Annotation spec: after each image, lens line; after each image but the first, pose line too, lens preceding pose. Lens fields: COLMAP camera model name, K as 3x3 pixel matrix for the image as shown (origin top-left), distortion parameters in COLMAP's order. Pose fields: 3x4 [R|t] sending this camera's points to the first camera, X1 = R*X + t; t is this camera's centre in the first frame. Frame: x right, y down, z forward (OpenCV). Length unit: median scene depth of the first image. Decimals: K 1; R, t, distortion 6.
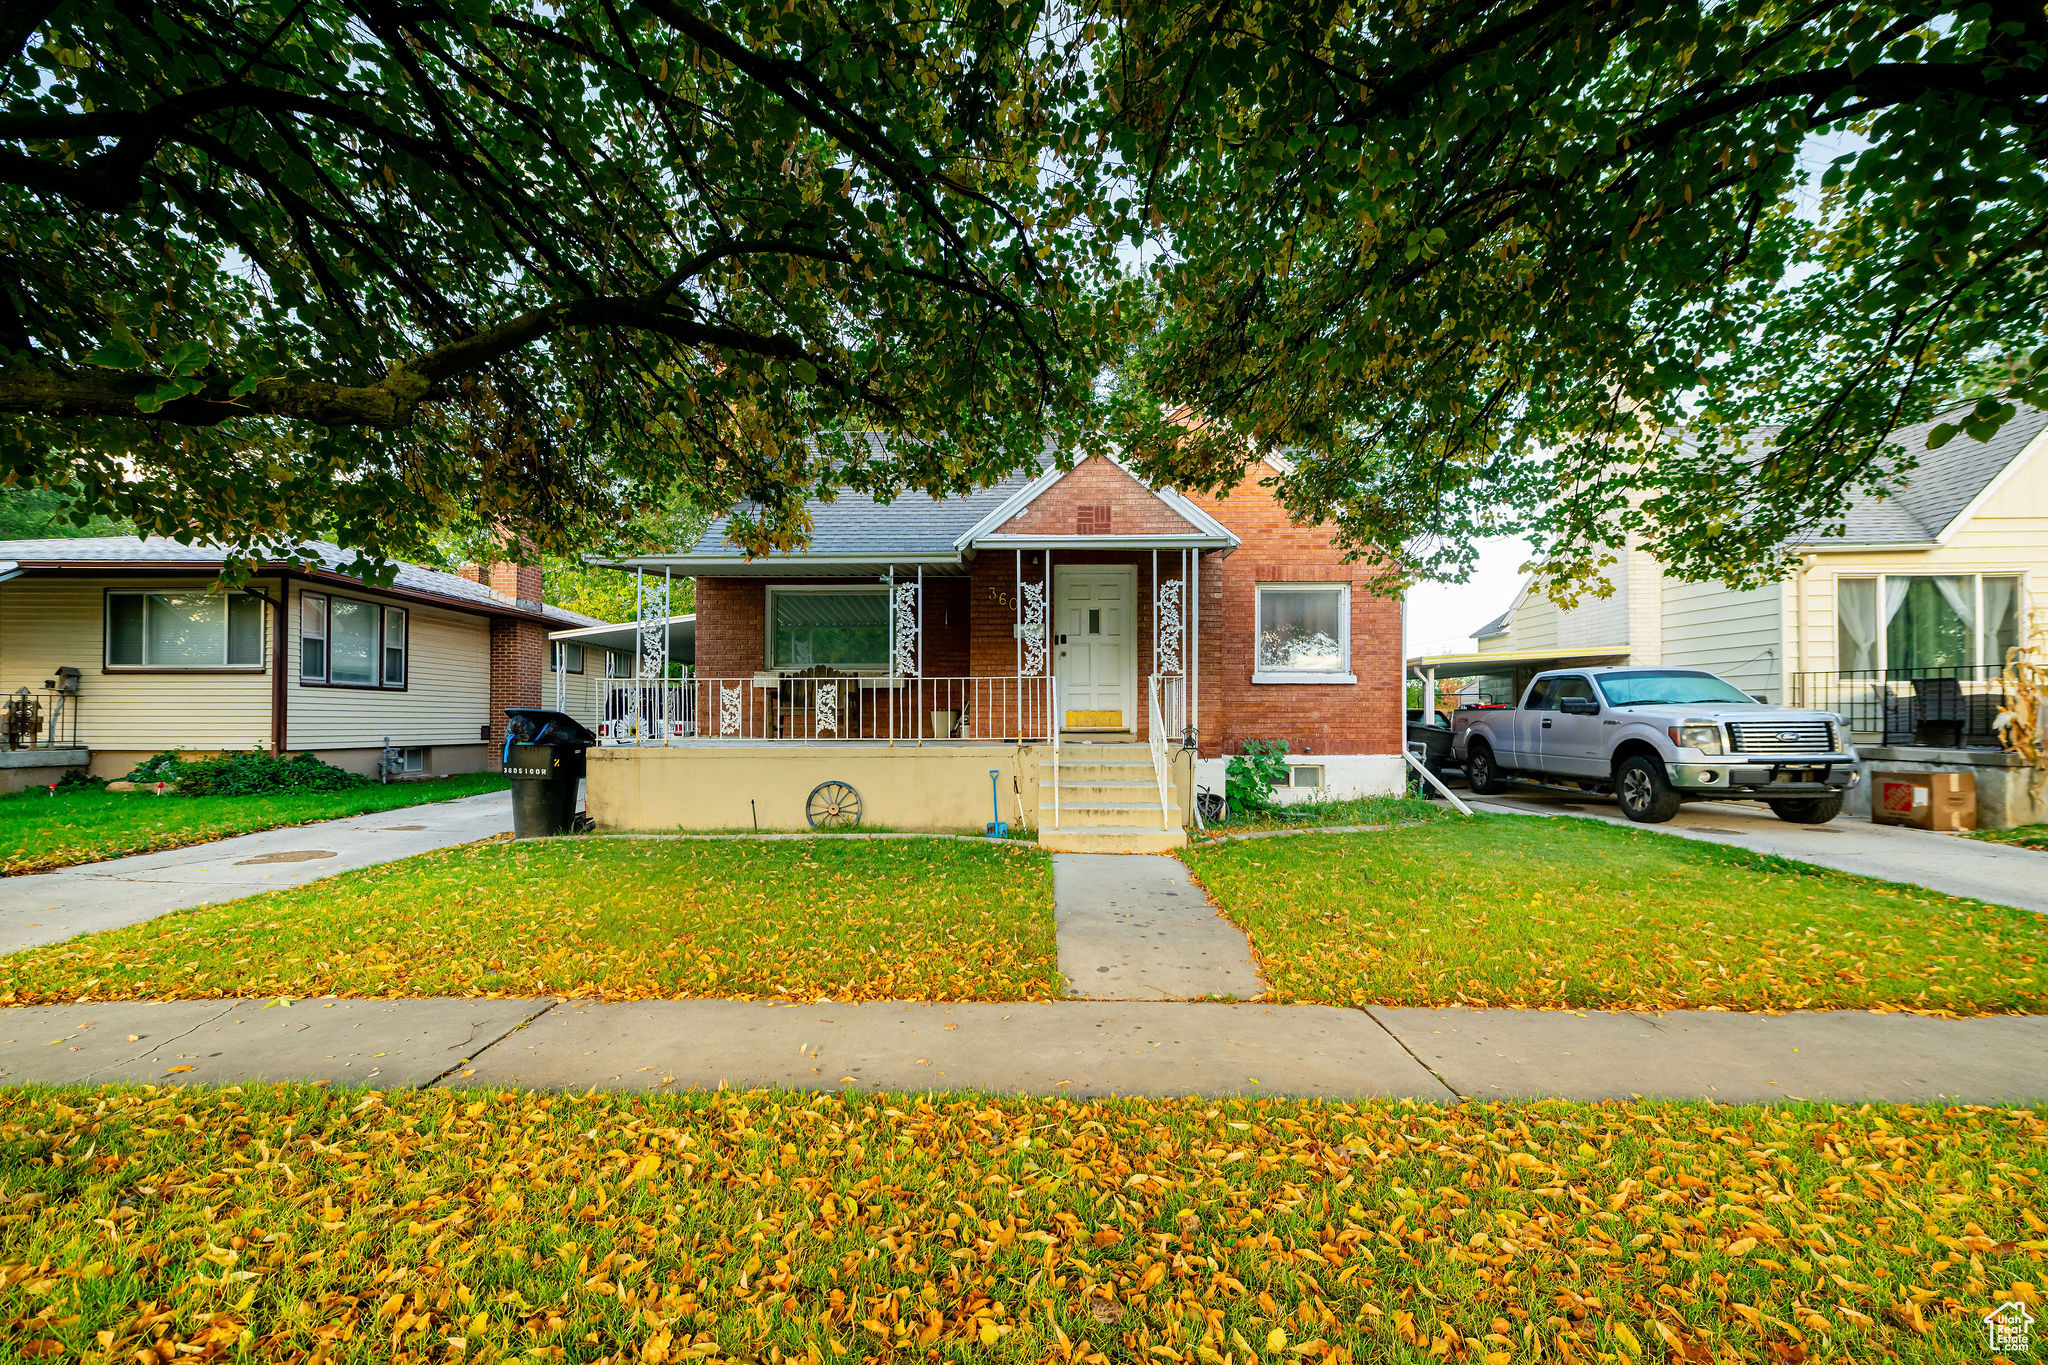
lens RADIAL K [[802.0, 0, 1019.3], [0, 802.0, 679.5], [0, 0, 1]] dist [-0.006049, 0.000254]
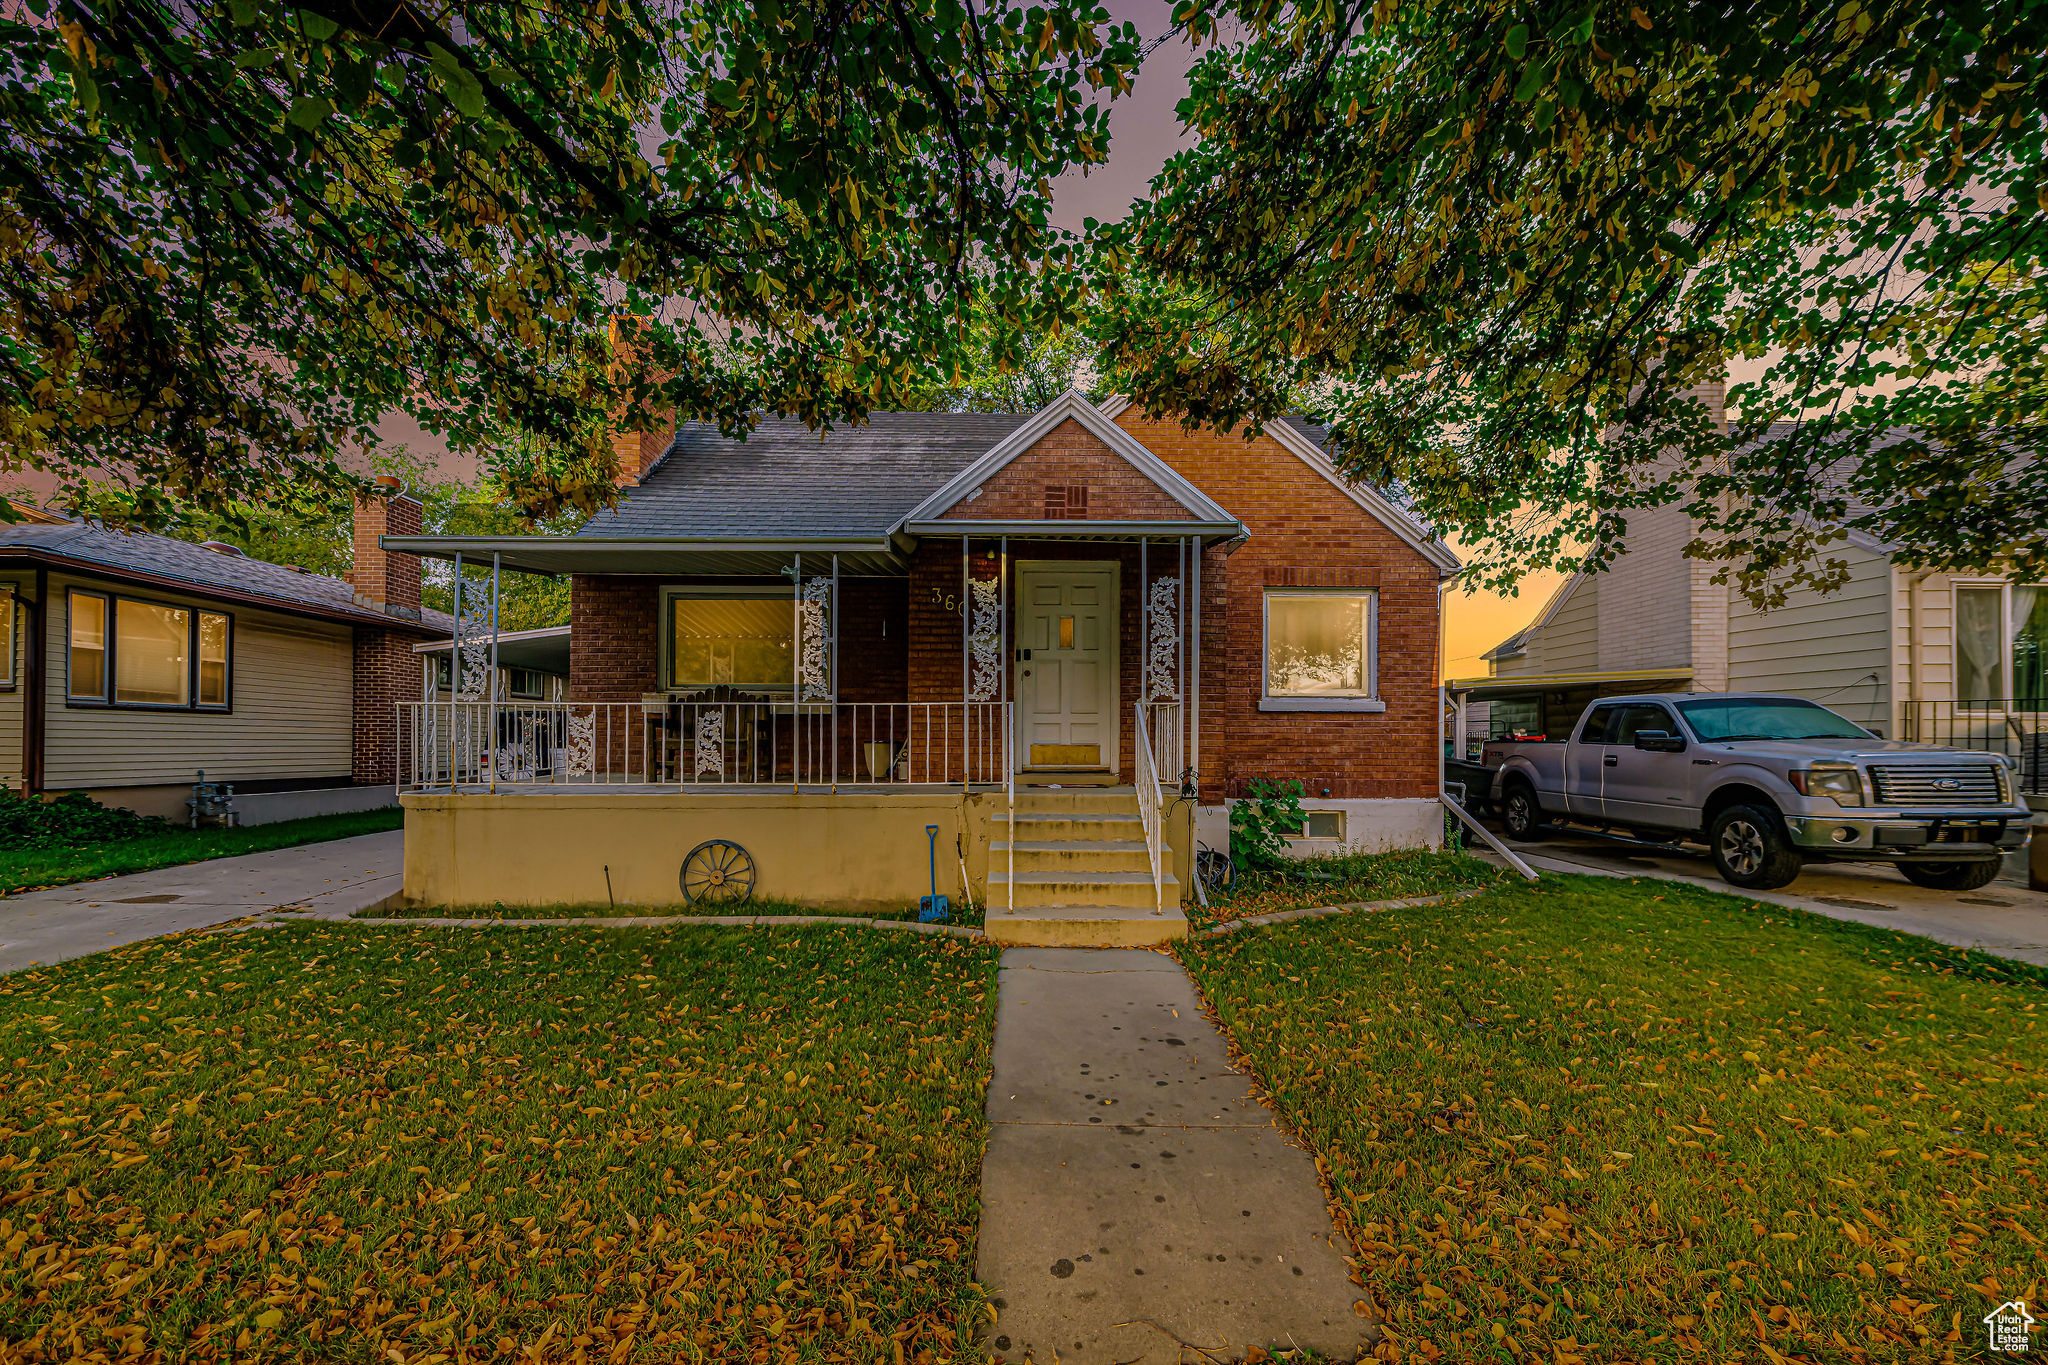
lens RADIAL K [[802.0, 0, 1024.1], [0, 802.0, 696.7], [0, 0, 1]] dist [-0.006049, 0.000254]
pose [[0.999467, 0.005341, 0.032214, 0.030298], [-0.005205, 0.999977, -0.004310, -0.005928], [-0.032236, 0.004140, 0.999472, 0.237529]]
